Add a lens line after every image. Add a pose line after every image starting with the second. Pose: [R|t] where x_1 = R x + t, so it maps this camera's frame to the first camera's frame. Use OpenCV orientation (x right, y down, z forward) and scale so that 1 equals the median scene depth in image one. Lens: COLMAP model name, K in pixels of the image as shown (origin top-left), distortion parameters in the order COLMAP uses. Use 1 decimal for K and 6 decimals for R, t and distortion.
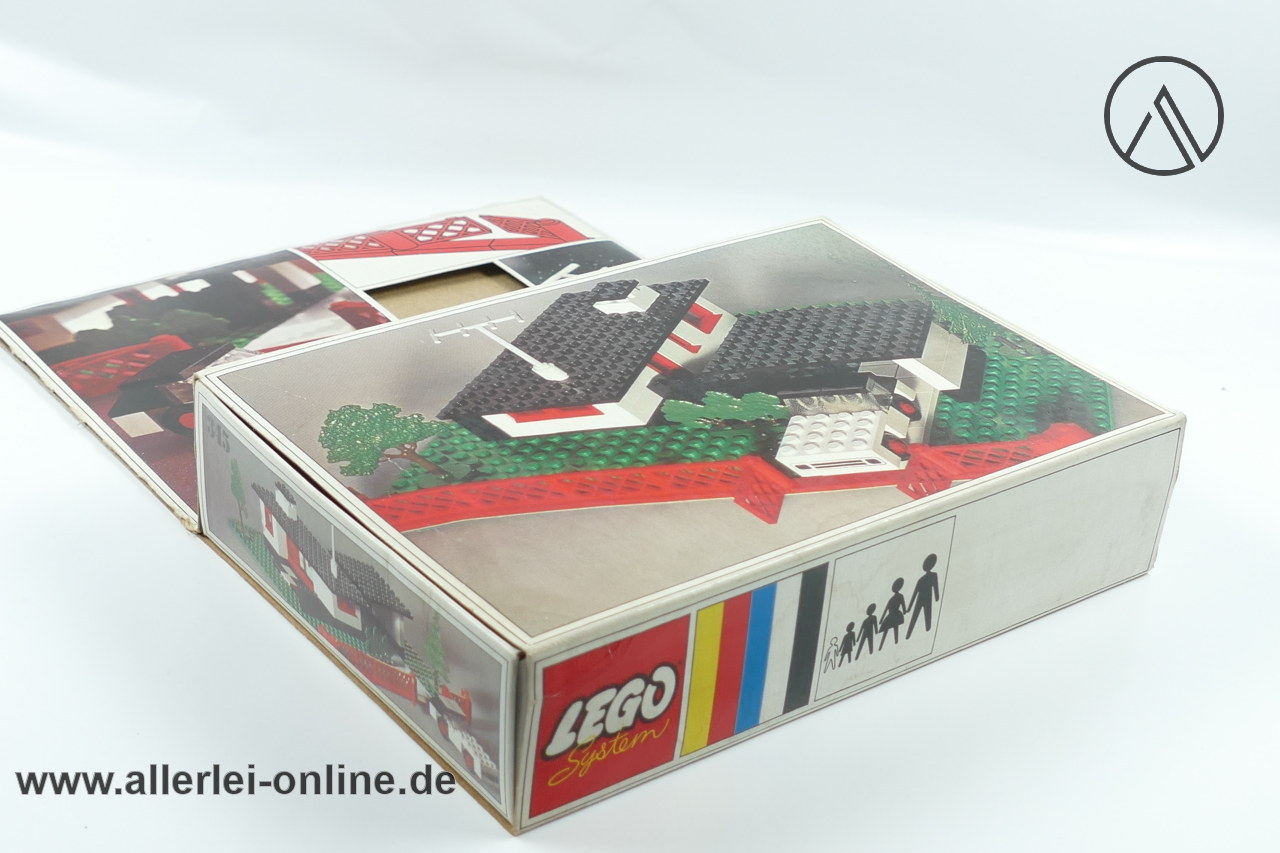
lens RADIAL K [[2097.6, 0, 640.0], [0, 2097.6, 426.5], [0, 0, 1]] dist [-0.021615, -0.011421]
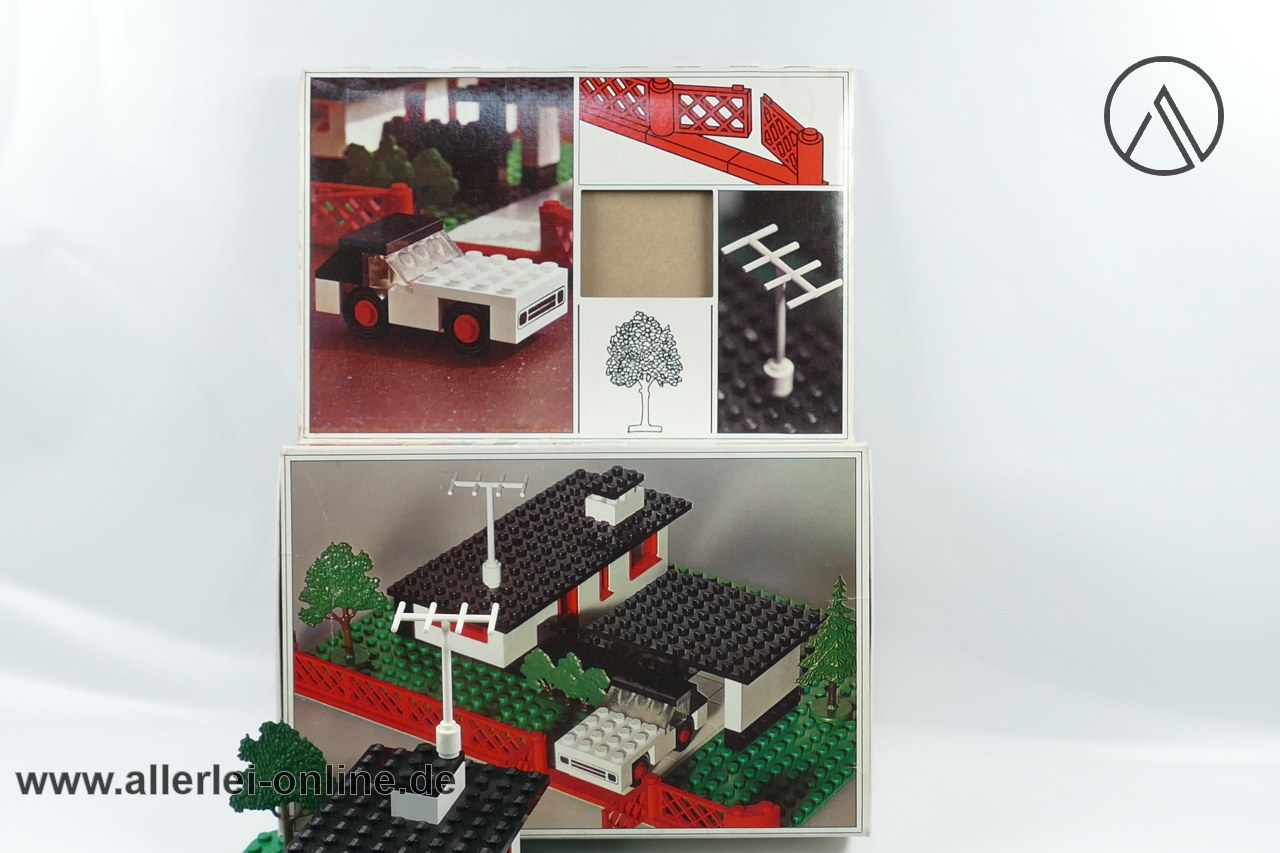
lens RADIAL K [[2097.6, 0, 640.0], [0, 2097.6, 426.5], [0, 0, 1]] dist [-0.021615, -0.011421]
pose [[0.788357, 0.612005, -0.062801, 0.062565], [-0.243456, 0.404088, 0.881727, -1.301302], [0.564998, -0.679826, 0.467562, 0.444930]]
